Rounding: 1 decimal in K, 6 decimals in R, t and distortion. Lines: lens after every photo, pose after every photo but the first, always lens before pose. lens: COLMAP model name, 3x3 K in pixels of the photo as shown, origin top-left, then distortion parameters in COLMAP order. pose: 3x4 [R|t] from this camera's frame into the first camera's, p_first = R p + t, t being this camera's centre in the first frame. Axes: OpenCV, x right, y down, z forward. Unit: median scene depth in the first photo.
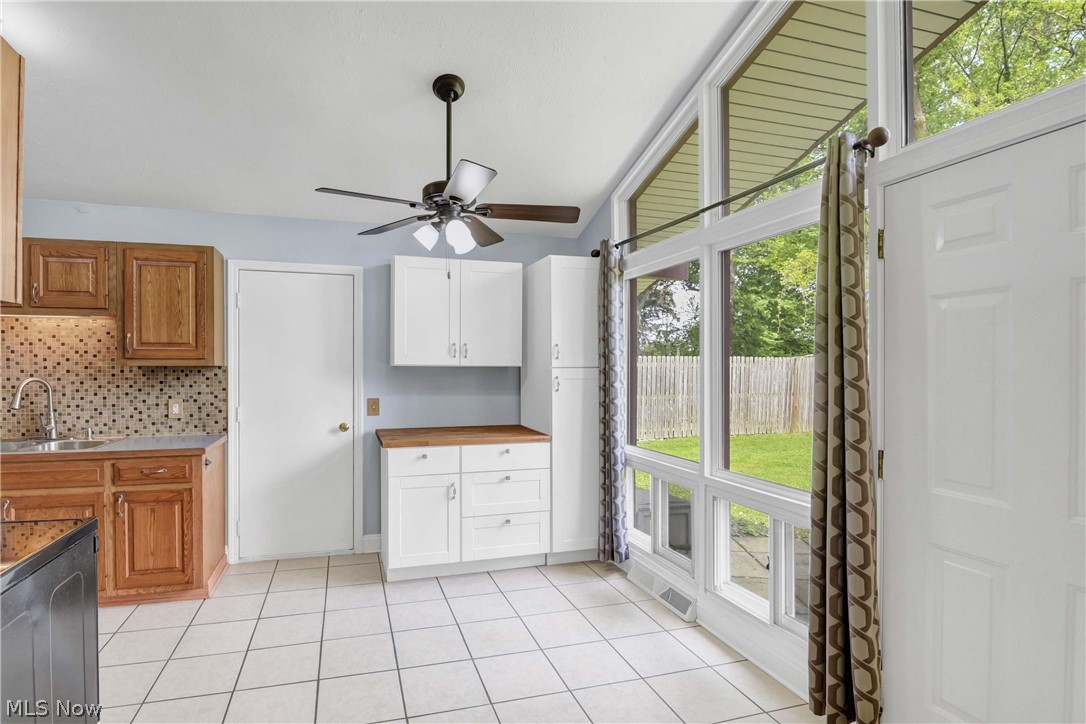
lens RADIAL K [[509.1, 0, 482.5], [0, 509.1, 370.4], [0, 0, 1]] dist [-0.010968, -0.001392]
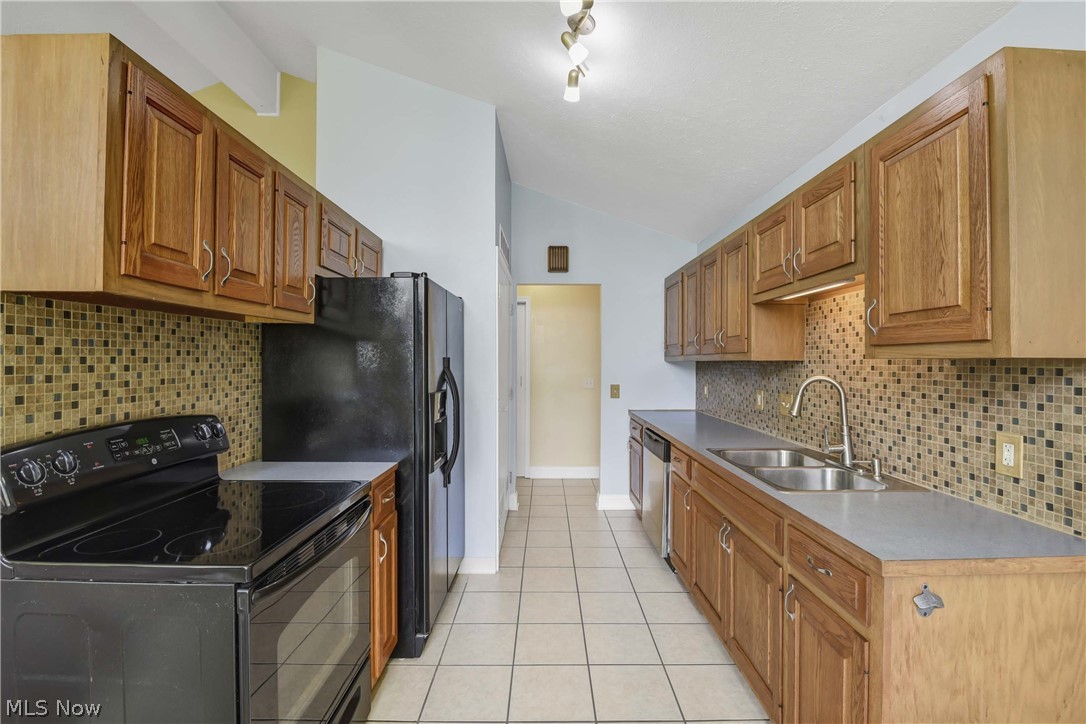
lens RADIAL K [[483.3, 0, 551.7], [0, 483.3, 358.7], [0, 0, 1]] dist [-0.008863, -0.006776]
pose [[-0.247489, -0.005746, -0.968874, -0.102852], [-0.007201, 0.999966, -0.004091, -0.004821], [0.968864, 0.005964, -0.247522, 0.748044]]
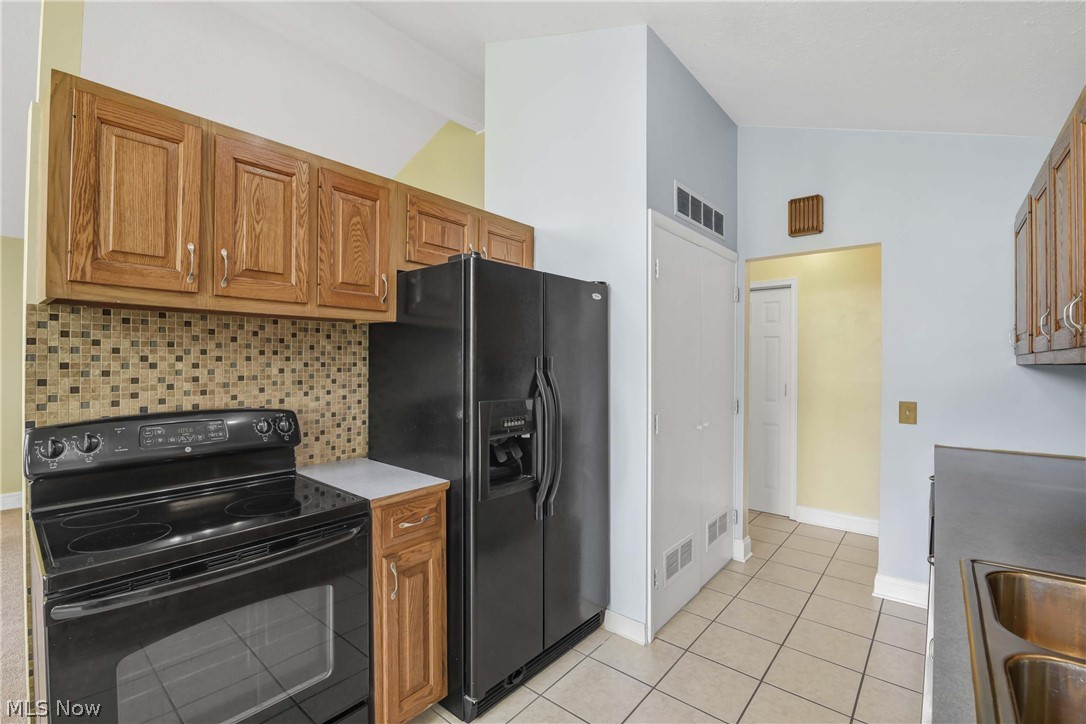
lens RADIAL K [[483.3, 0, 534.7], [0, 483.3, 359.6], [0, 0, 1]] dist [-0.008863, -0.006776]
pose [[-0.817950, -0.008579, -0.575226, -0.449550], [-0.010050, 0.999949, -0.000623, -0.004874], [0.575202, 0.005271, -0.817994, 0.892978]]
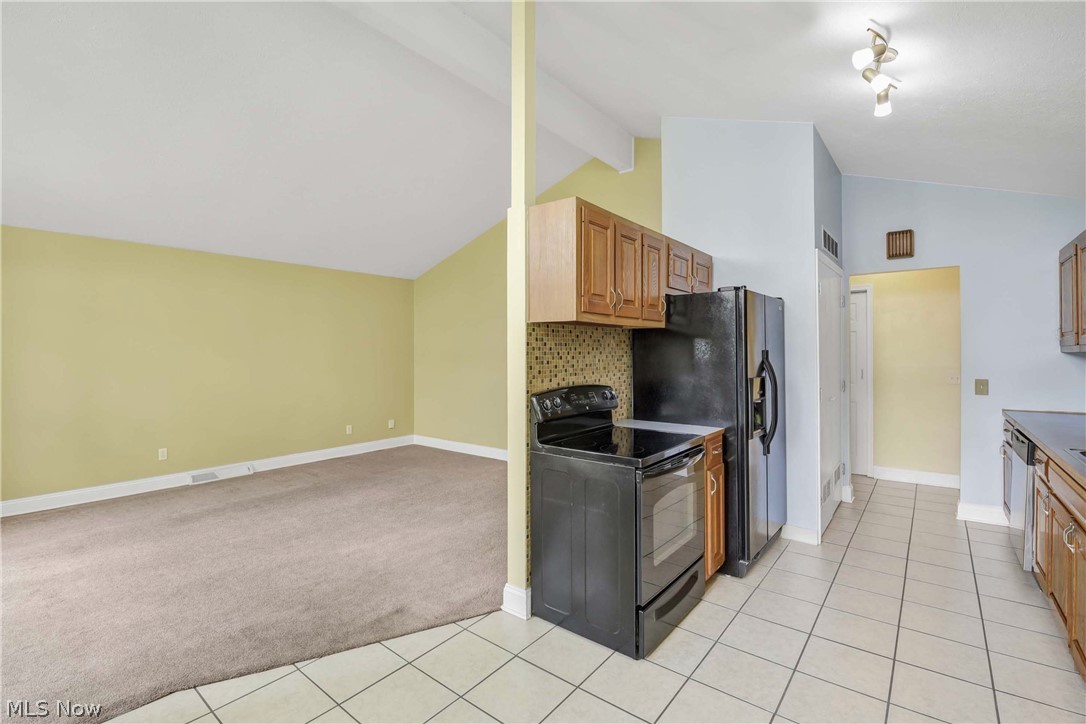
lens RADIAL K [[483.3, 0, 528.1], [0, 483.3, 349.3], [0, 0, 1]] dist [-0.008863, -0.006776]
pose [[-0.818629, -0.003055, -0.574314, 0.118153], [-0.001757, 0.999994, -0.002815, -0.006872], [0.574319, -0.001295, -0.818630, 0.902623]]
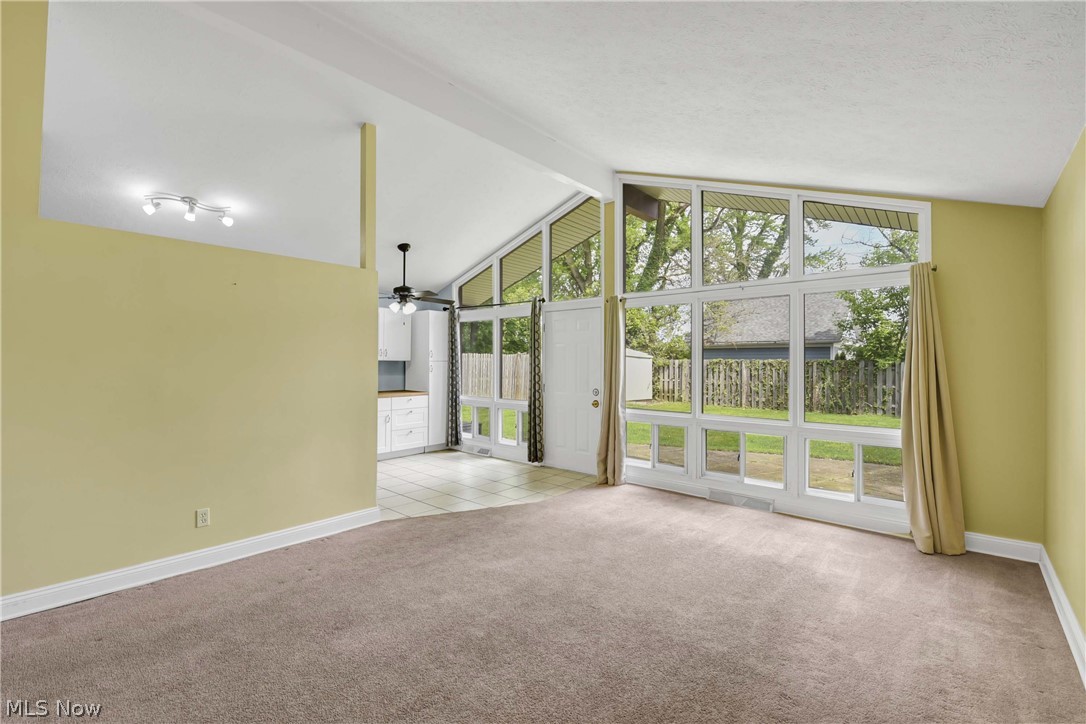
lens RADIAL K [[483.3, 0, 538.2], [0, 483.3, 354.2], [0, 0, 1]] dist [-0.008863, -0.006776]
pose [[0.828277, 0.010191, 0.560226, -0.669811], [-0.001506, 0.999871, -0.015961, -0.002056], [-0.560317, 0.012376, 0.828186, -1.039149]]
